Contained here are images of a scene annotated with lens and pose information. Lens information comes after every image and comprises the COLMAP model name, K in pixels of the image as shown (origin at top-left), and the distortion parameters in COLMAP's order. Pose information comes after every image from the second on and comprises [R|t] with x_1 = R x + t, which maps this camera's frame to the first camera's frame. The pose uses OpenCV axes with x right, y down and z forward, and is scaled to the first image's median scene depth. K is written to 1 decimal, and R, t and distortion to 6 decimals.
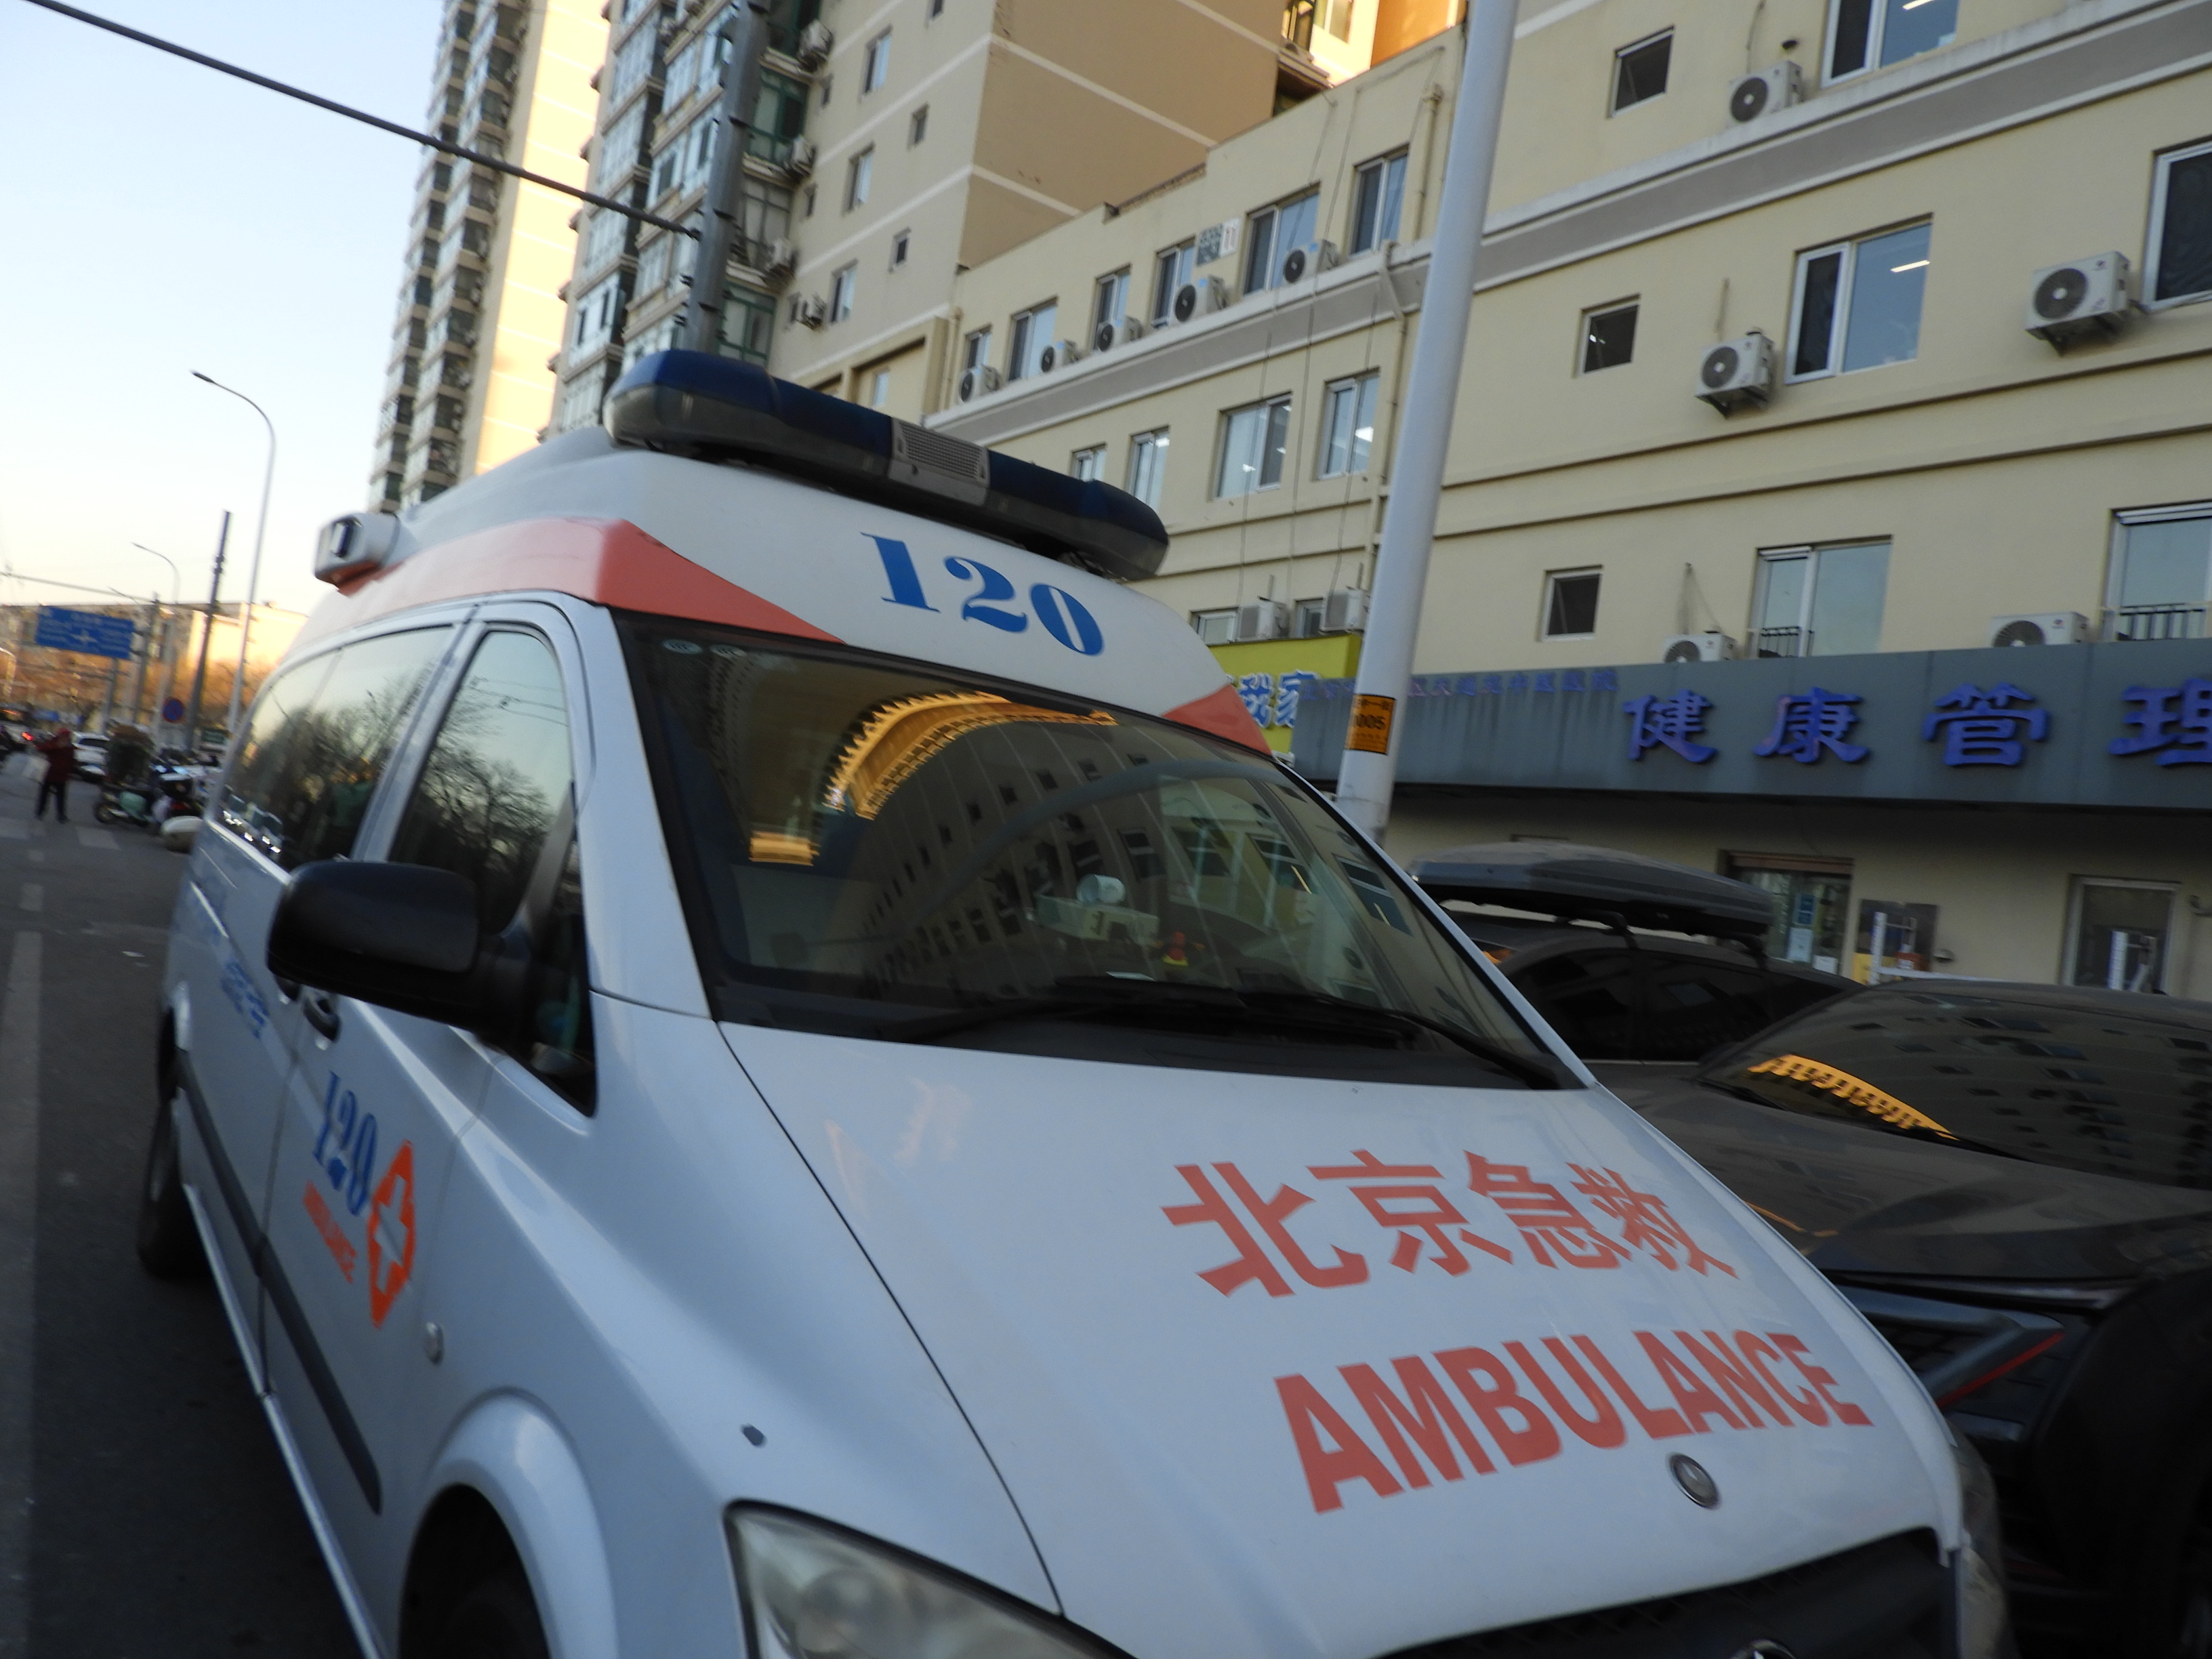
lens RADIAL K [[1587.8, 0, 1106.0], [0, 1587.8, 829.5], [0, 0, 1]] dist [-0.003956, -0.001749]
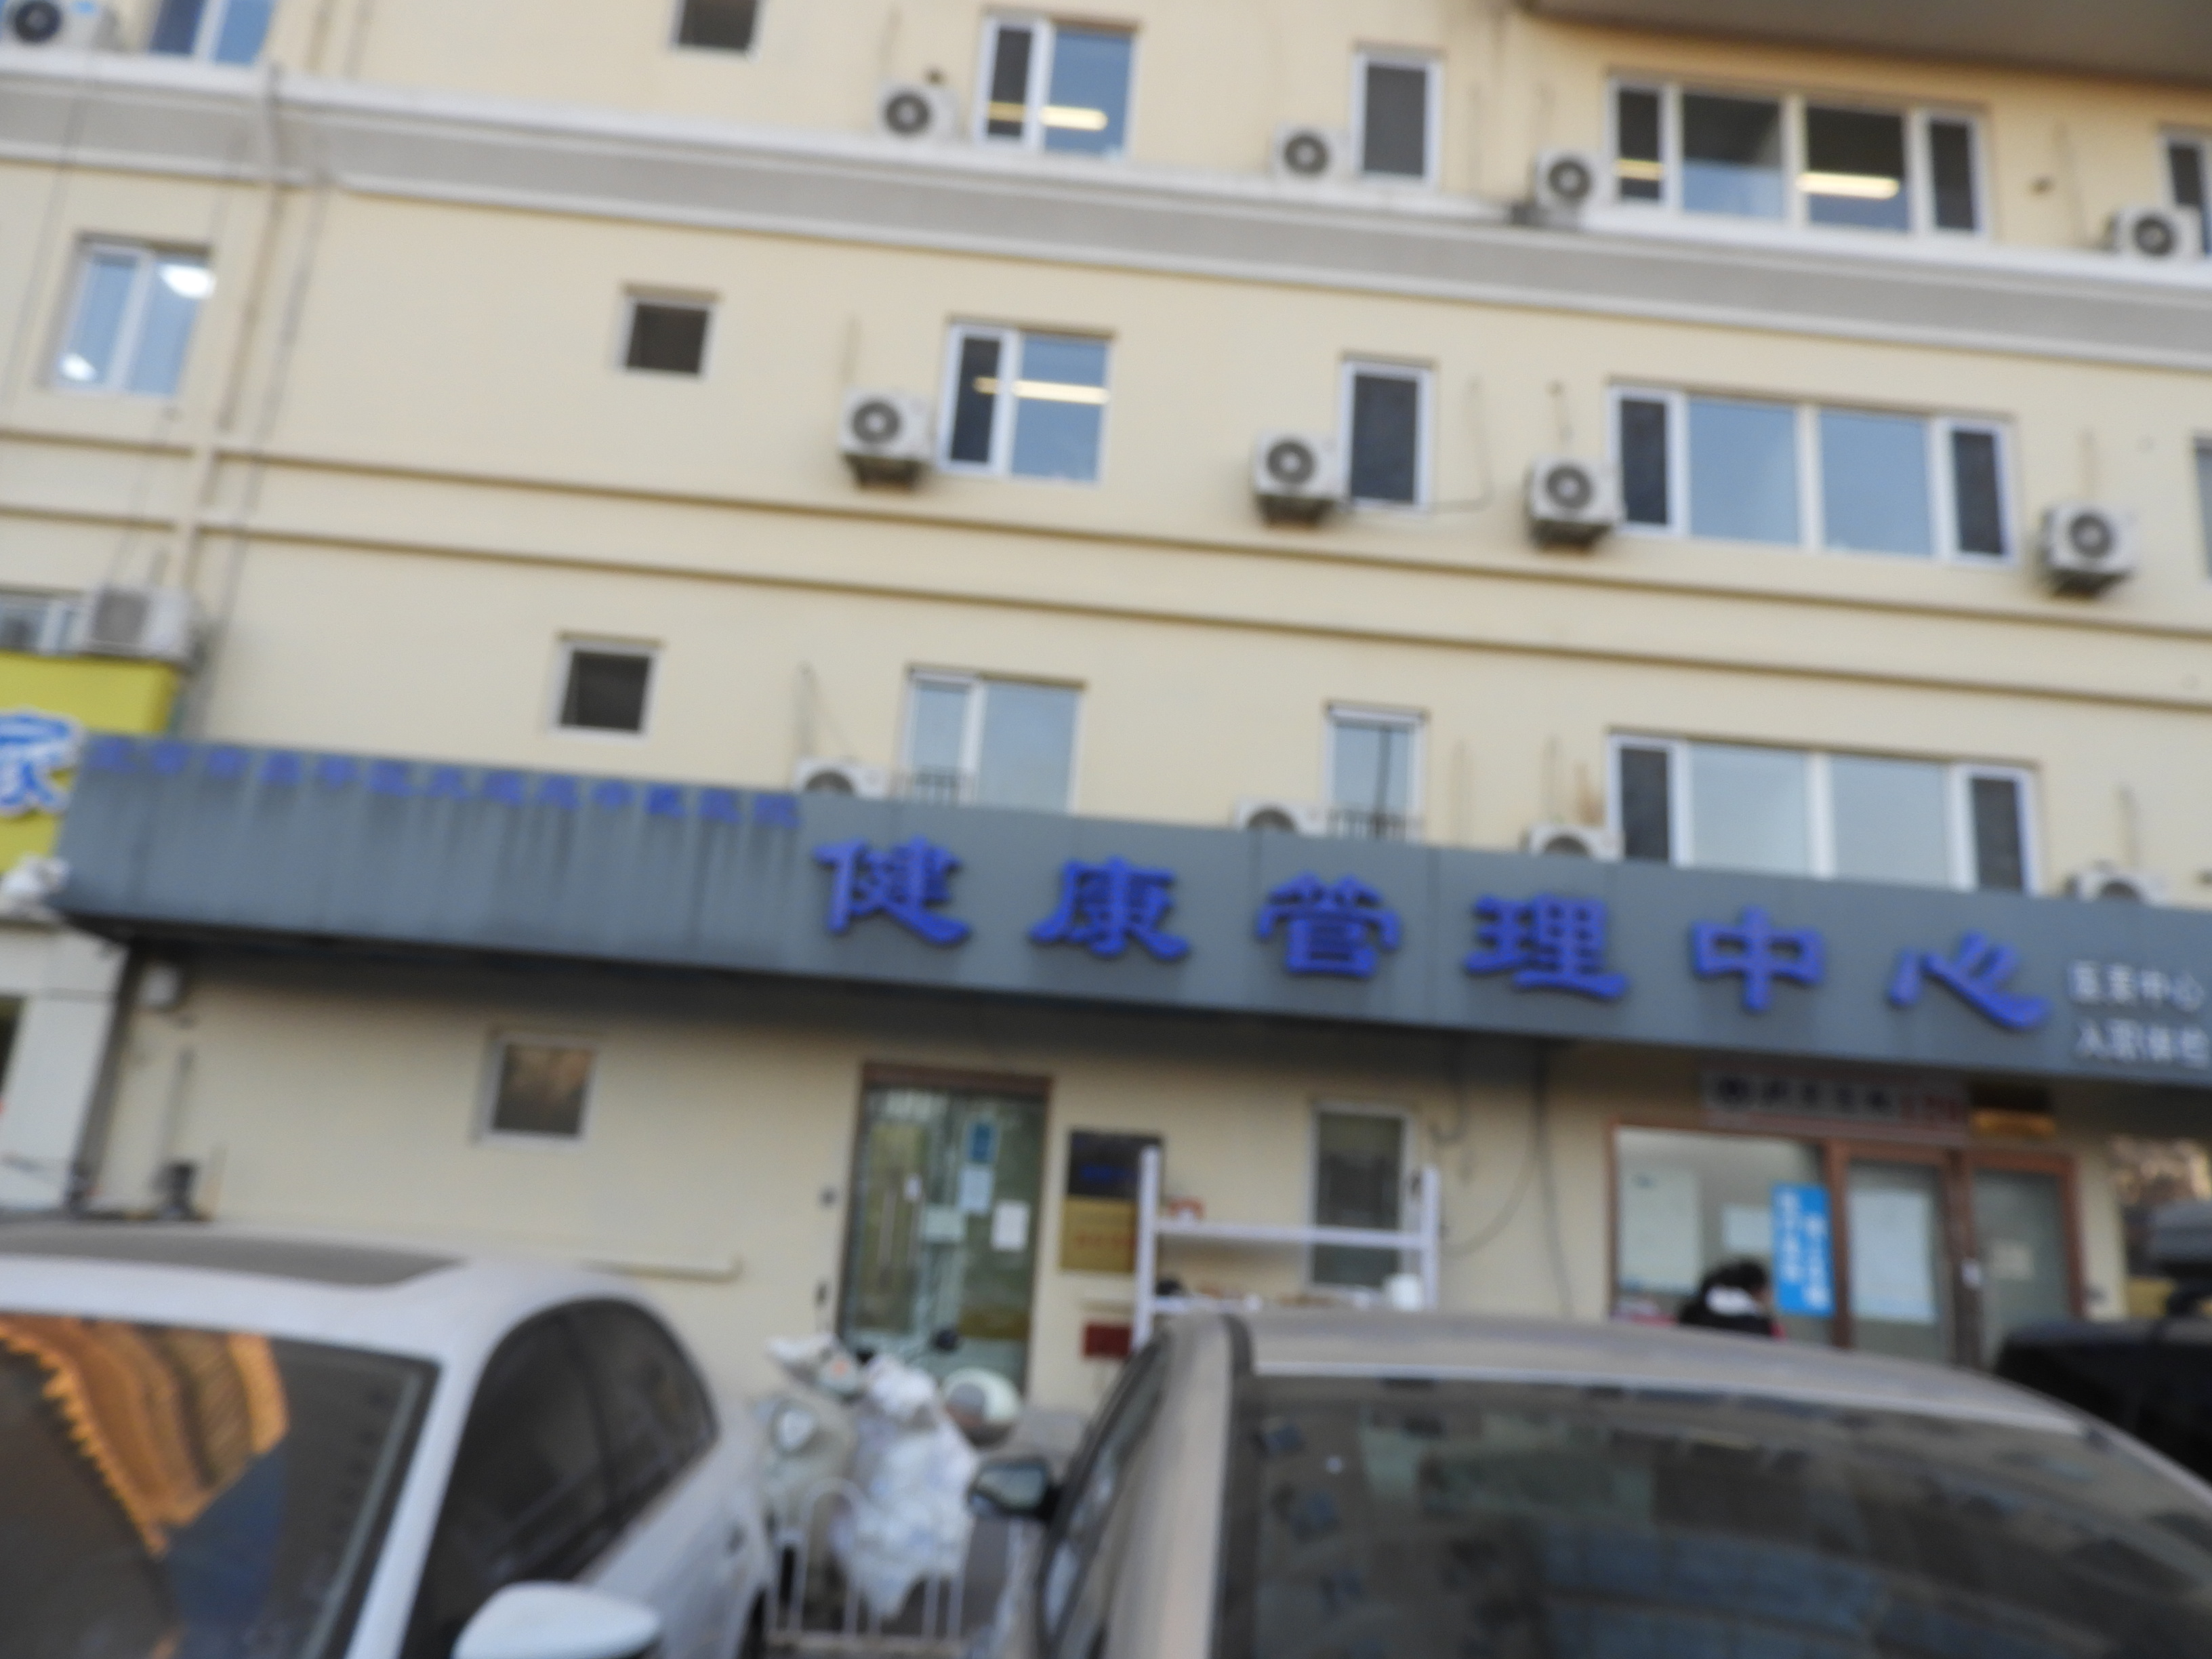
lens RADIAL K [[1847.3, 0, 1106.9], [0, 1847.3, 722.8], [0, 0, 1]] dist [0.050503, 0.001871]
pose [[0.527177, 0.135127, 0.838943, -0.310005], [-0.034455, 0.989863, -0.137785, -0.023872], [-0.849057, 0.043731, 0.526488, 0.432506]]
